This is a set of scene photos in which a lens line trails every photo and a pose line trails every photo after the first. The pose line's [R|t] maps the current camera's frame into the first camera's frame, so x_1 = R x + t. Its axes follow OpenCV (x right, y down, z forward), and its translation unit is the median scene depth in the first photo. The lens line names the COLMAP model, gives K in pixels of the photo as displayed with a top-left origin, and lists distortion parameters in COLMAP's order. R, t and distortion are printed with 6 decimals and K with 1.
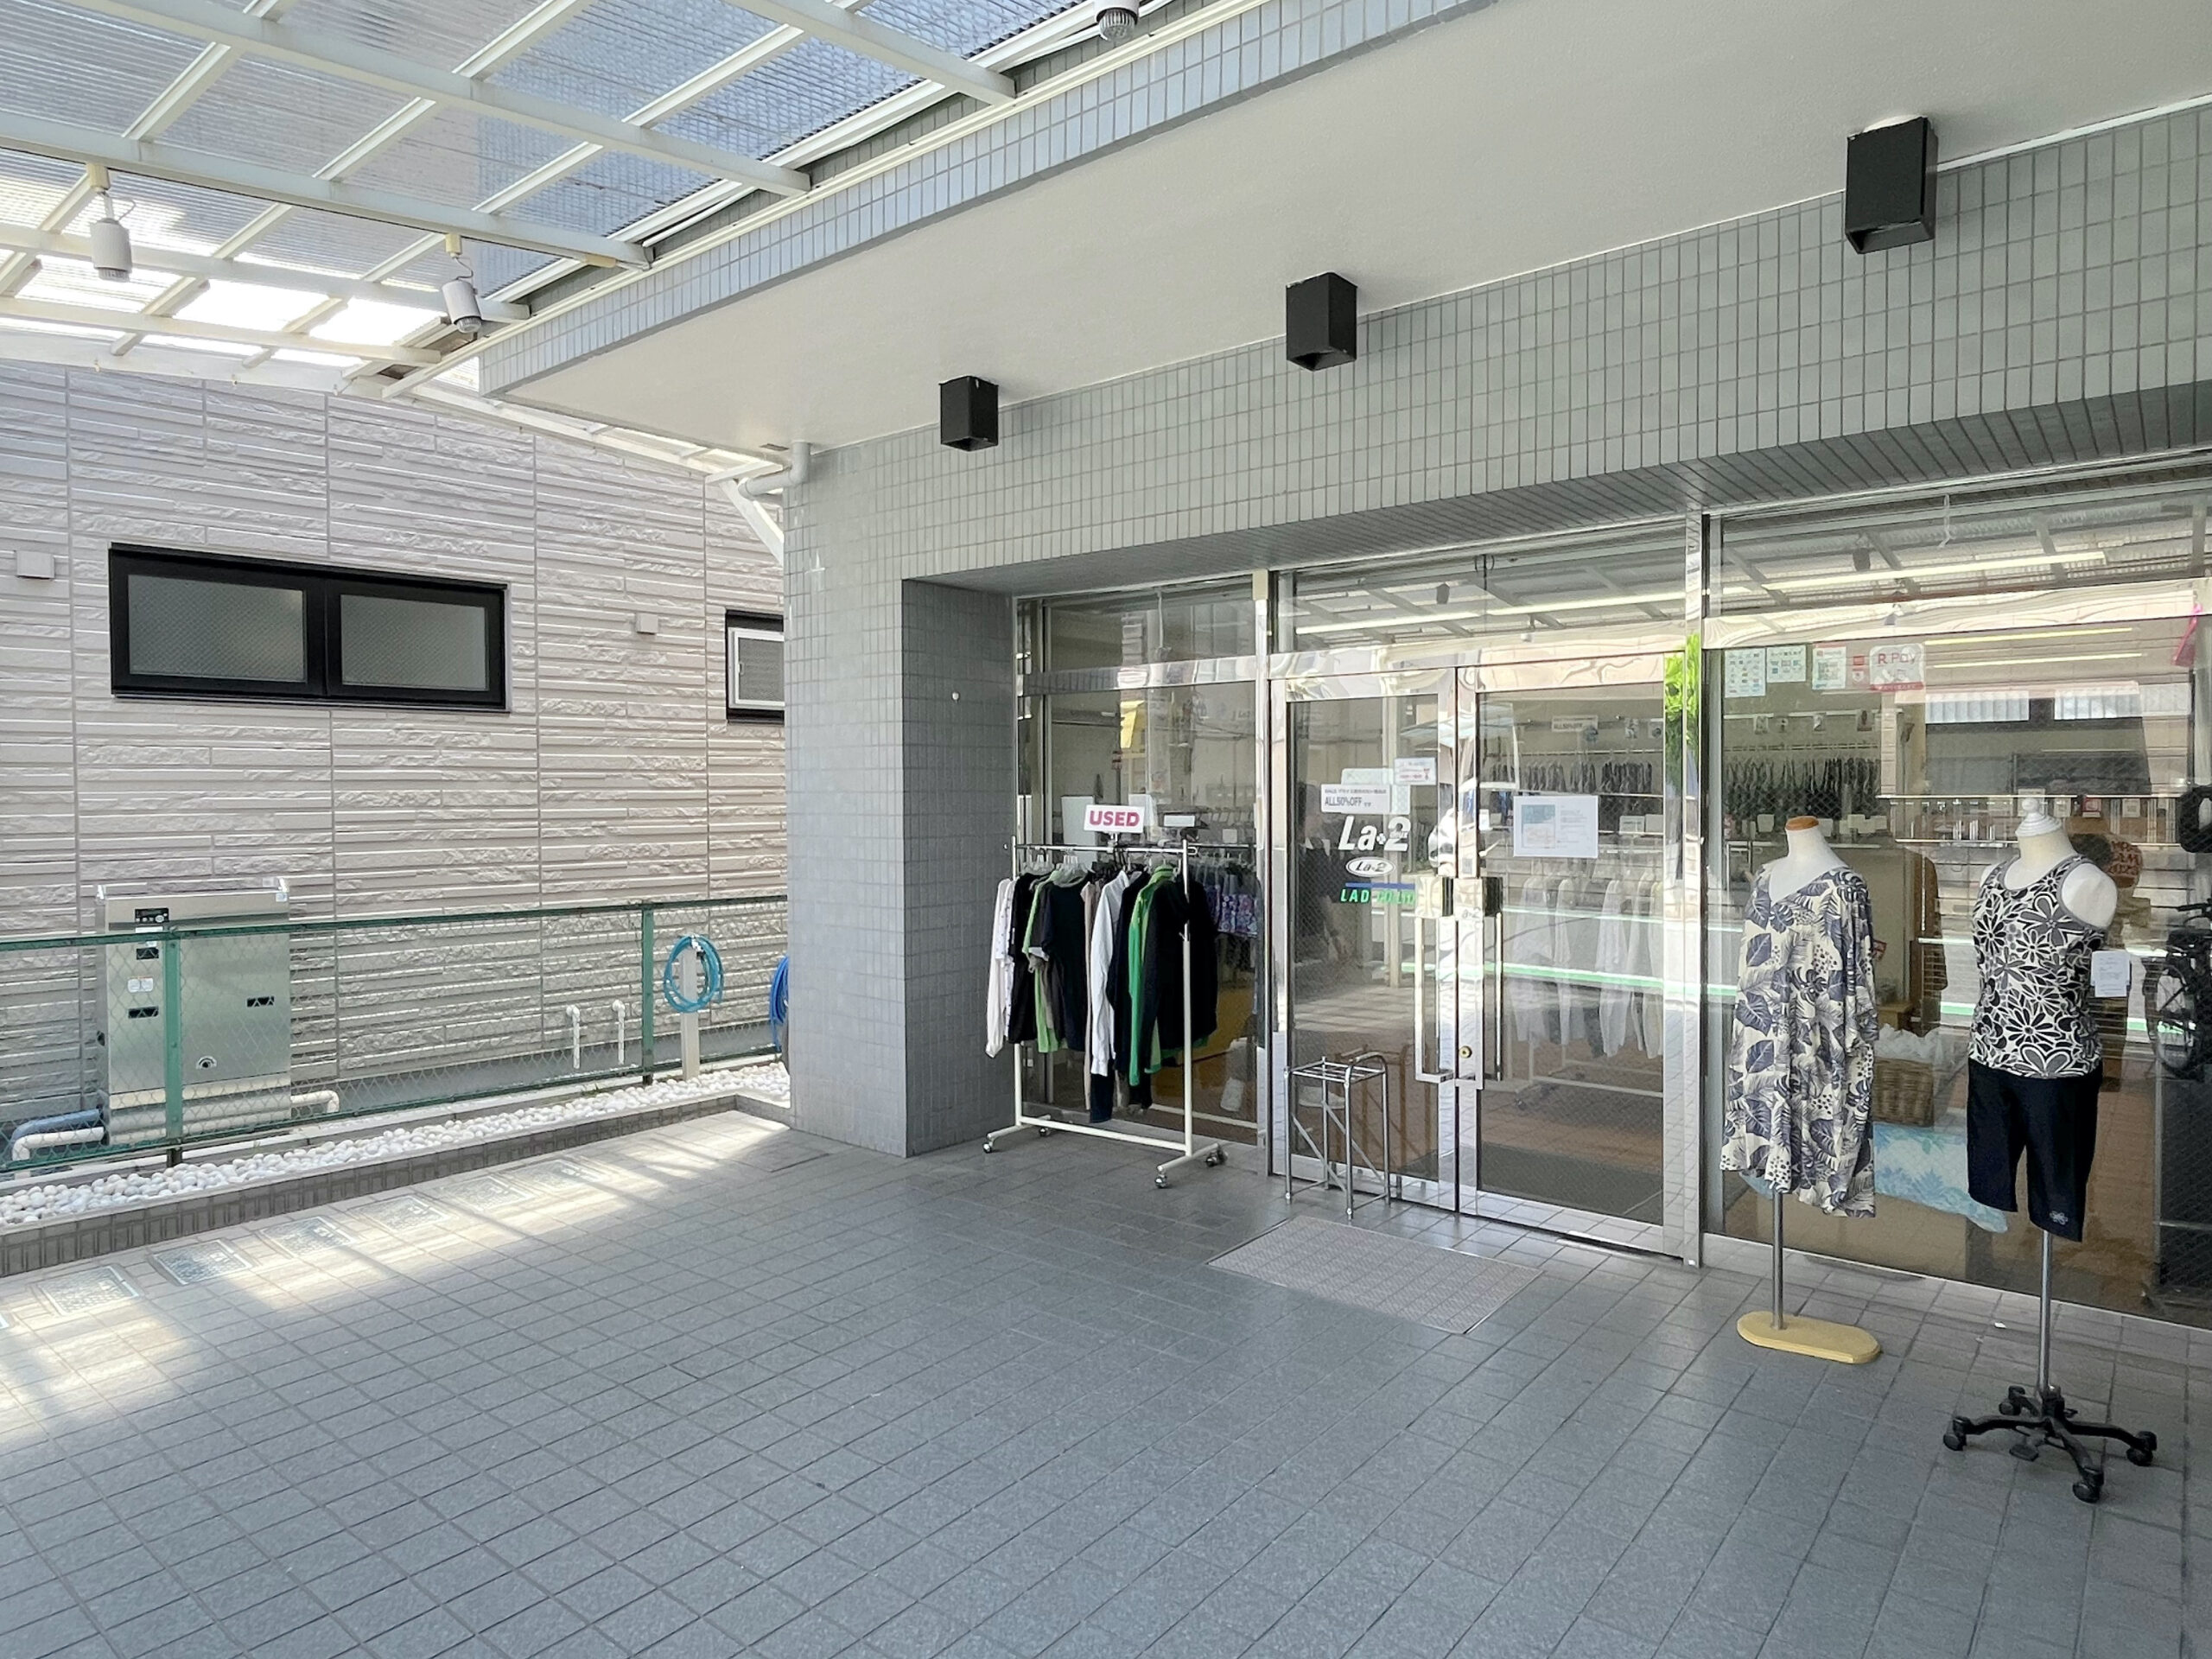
lens RADIAL K [[1330.6, 0, 1108.9], [0, 1330.6, 819.0], [0, 0, 1]] dist [-0.003598, -0.000619]
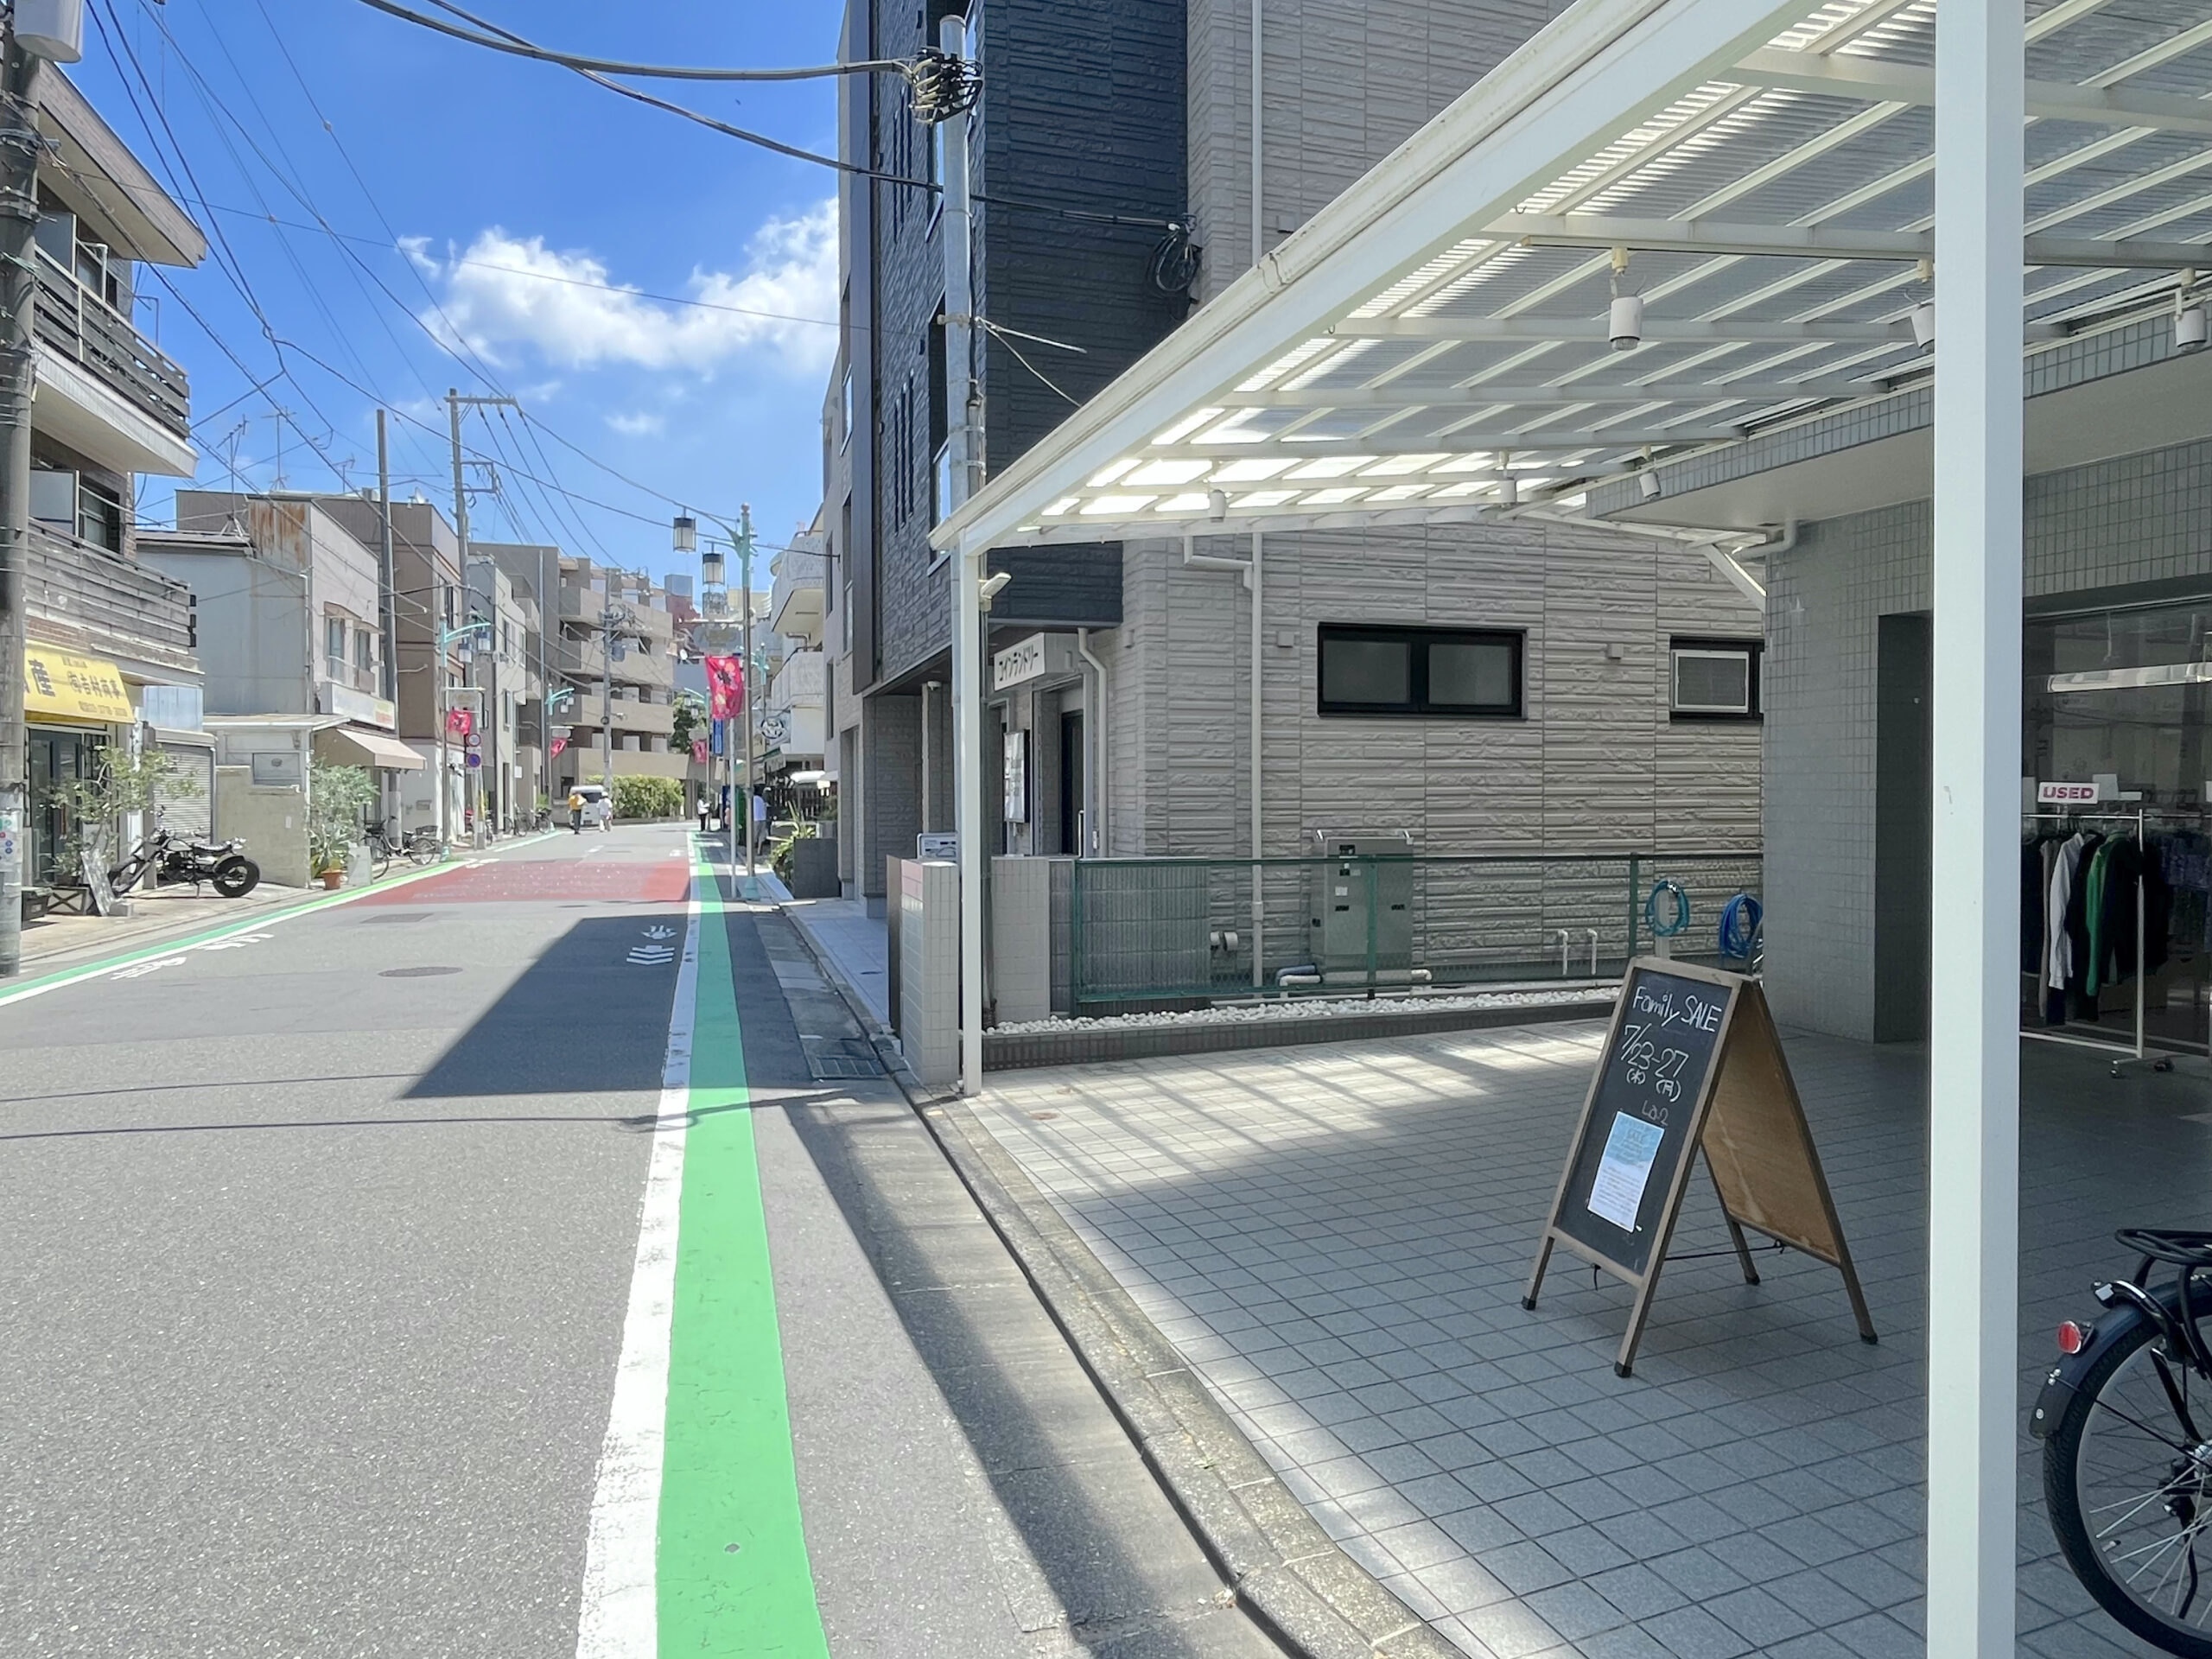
lens RADIAL K [[1330.6, 0, 1108.9], [0, 1330.6, 819.0], [0, 0, 1]] dist [-0.003598, -0.000619]
pose [[0.864653, 0.014663, -0.502156, -0.137011], [-0.013198, 0.999892, 0.006471, 0.025945], [0.502196, 0.001032, 0.864753, -0.512108]]
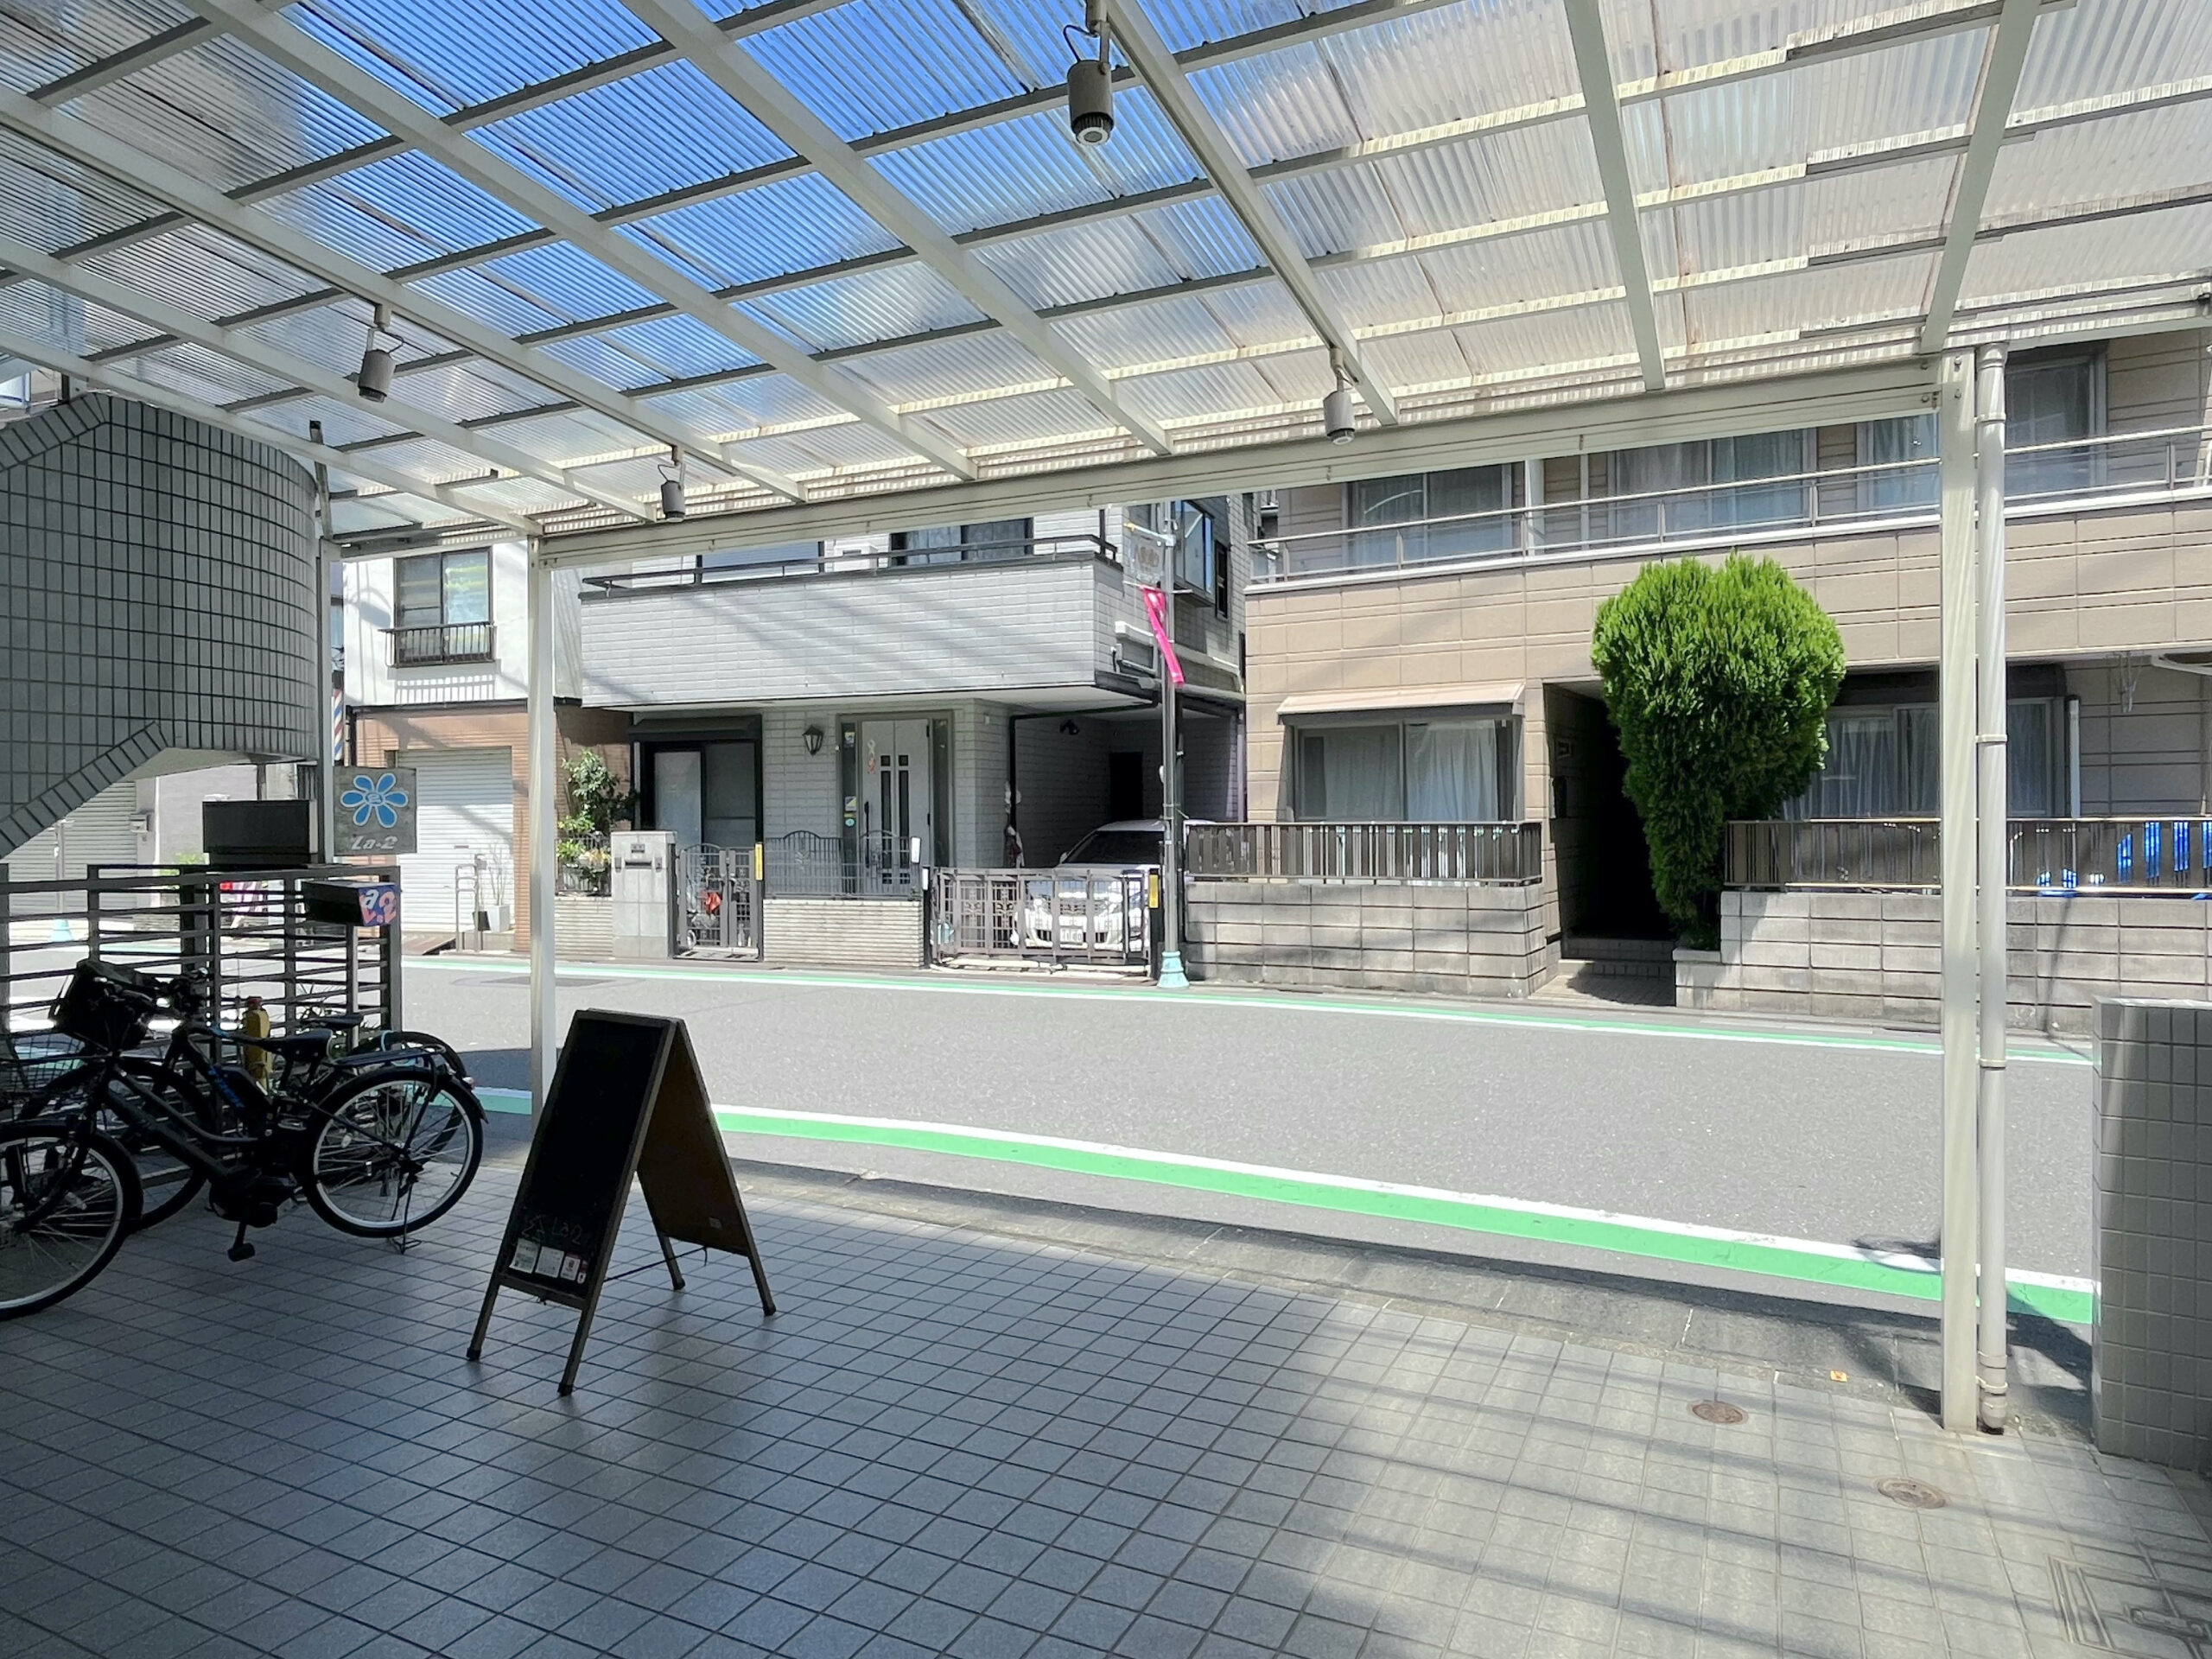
lens RADIAL K [[1332.9, 0, 1106.0], [0, 1332.9, 829.5], [0, 0, 1]] dist [-0.037753, 0.000051]
pose [[-0.972890, 0.019431, -0.230451, -0.295360], [0.011899, 0.999350, 0.034026, -0.022179], [0.230962, 0.030361, -0.972489, 0.871217]]
